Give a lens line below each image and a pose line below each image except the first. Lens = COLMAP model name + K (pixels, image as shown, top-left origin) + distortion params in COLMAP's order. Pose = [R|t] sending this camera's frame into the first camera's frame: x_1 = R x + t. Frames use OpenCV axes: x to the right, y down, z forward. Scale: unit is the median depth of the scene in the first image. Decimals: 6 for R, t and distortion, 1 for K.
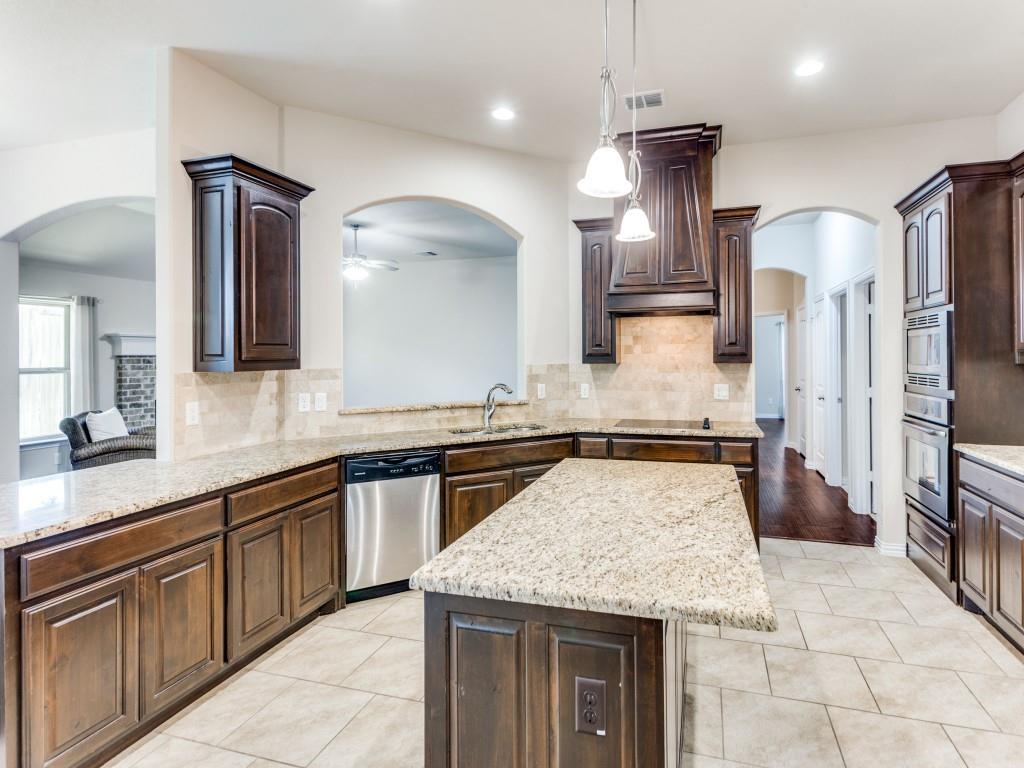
lens RADIAL K [[506.8, 0, 571.3], [0, 506.8, 347.4], [0, 0, 1]] dist [0.002138, 0.000059]
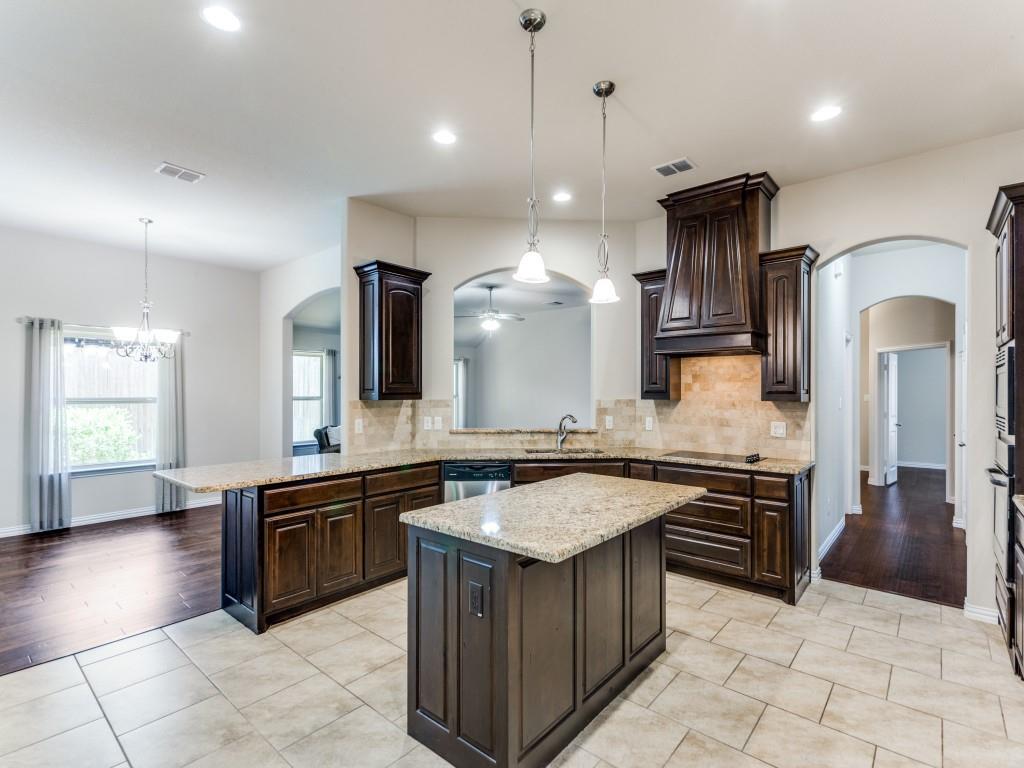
lens RADIAL K [[488.7, 0, 512.0], [0, 488.7, 384.0], [0, 0, 1]] dist [-0.001636, 0.000082]
pose [[0.903054, 0.003633, -0.429511, 0.255834], [-0.002919, 0.999993, 0.002322, -0.004473], [0.429516, -0.000843, 0.903059, -0.127157]]
